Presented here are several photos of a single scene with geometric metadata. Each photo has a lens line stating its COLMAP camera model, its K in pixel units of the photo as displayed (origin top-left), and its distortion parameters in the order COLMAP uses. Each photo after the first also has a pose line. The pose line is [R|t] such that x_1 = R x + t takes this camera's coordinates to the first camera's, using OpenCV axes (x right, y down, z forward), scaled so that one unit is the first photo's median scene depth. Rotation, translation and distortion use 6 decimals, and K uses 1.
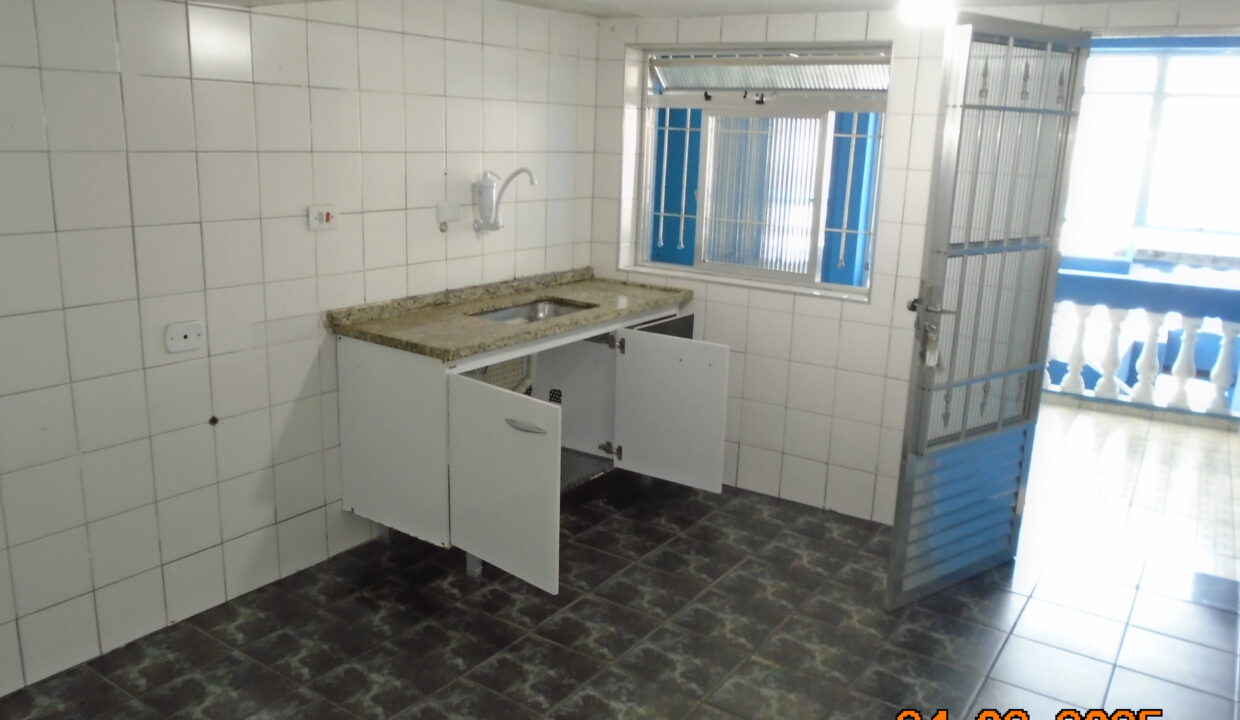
lens RADIAL K [[944.0, 0, 627.9], [0, 944.0, 356.7], [0, 0, 1]] dist [-0.021910, 0.009151]
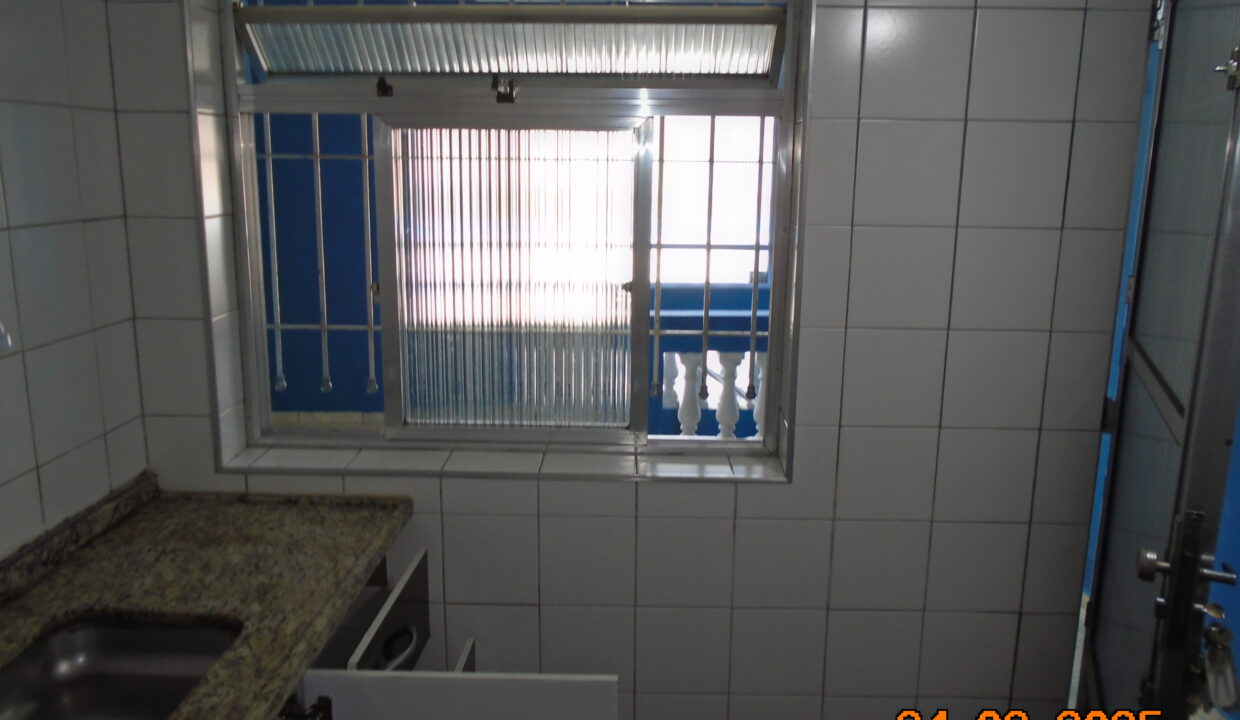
lens RADIAL K [[944.0, 0, 618.0], [0, 944.0, 360.8], [0, 0, 1]] dist [-0.021910, 0.009151]
pose [[0.853264, -0.141206, 0.501998, -0.076979], [0.142385, 0.989149, 0.036219, -0.153580], [-0.501665, 0.040572, 0.864110, 0.586432]]
